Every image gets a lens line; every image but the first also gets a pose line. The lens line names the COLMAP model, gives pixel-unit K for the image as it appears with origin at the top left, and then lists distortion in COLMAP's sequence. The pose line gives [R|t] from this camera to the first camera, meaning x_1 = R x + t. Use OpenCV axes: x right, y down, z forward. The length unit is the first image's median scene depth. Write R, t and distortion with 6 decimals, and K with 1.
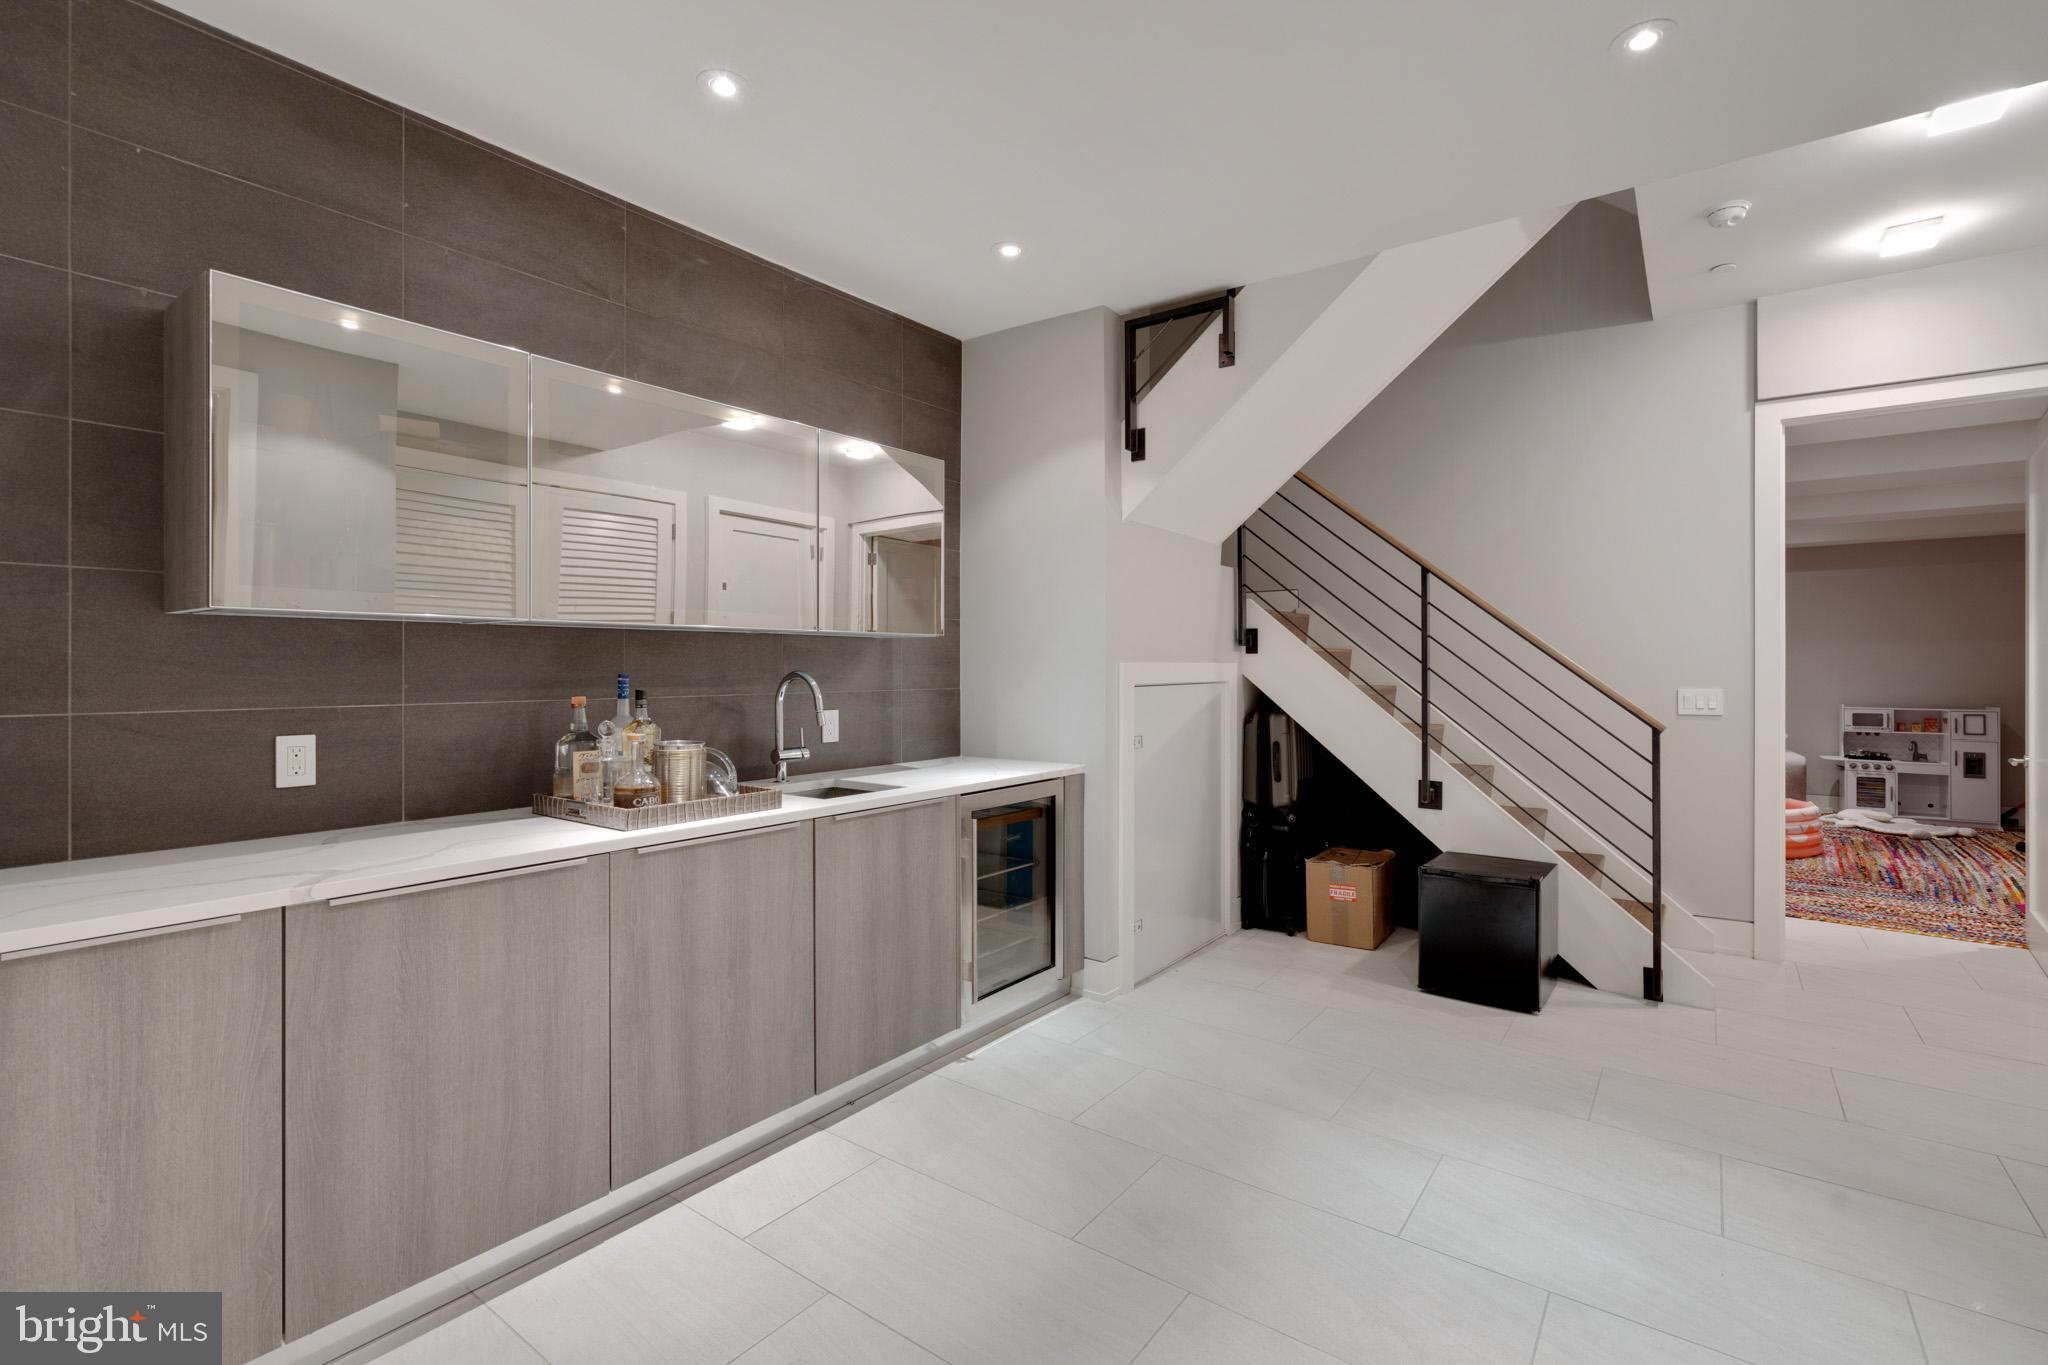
lens RADIAL K [[928.0, 0, 1030.0], [0, 928.0, 682.0], [0, 0, 1]] dist [-0.000632, 0.000049]
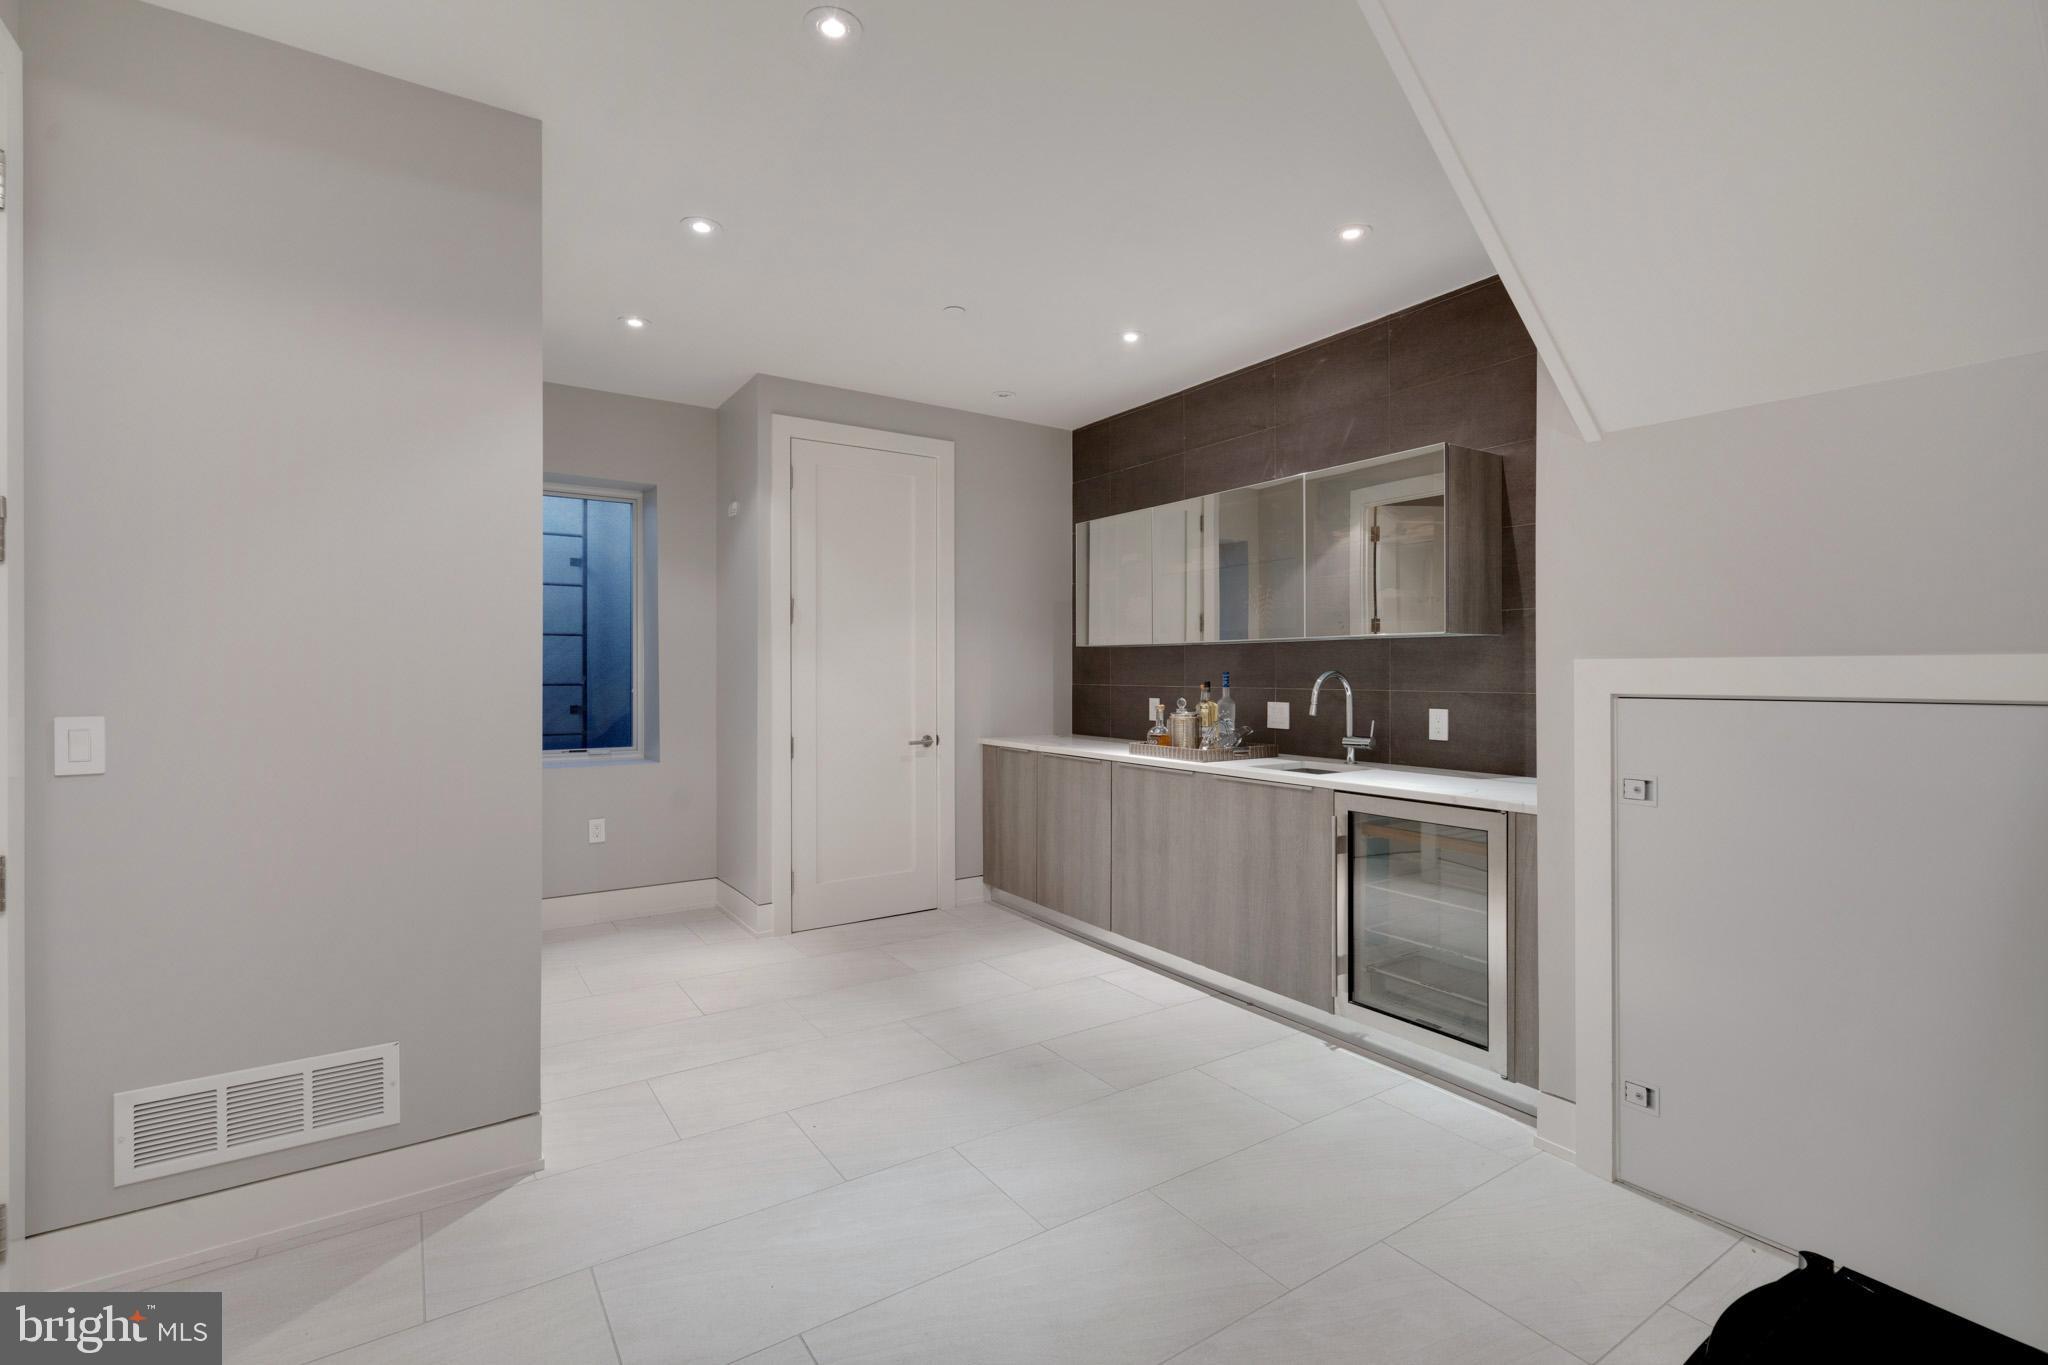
lens RADIAL K [[928.0, 0, 1030.0], [0, 928.0, 682.0], [0, 0, 1]] dist [-0.000632, 0.000049]
pose [[-0.336001, 0.022421, -0.941595, 1.072968], [-0.009881, 0.999578, 0.027328, -0.027202], [0.941810, 0.018486, -0.335637, 1.086999]]
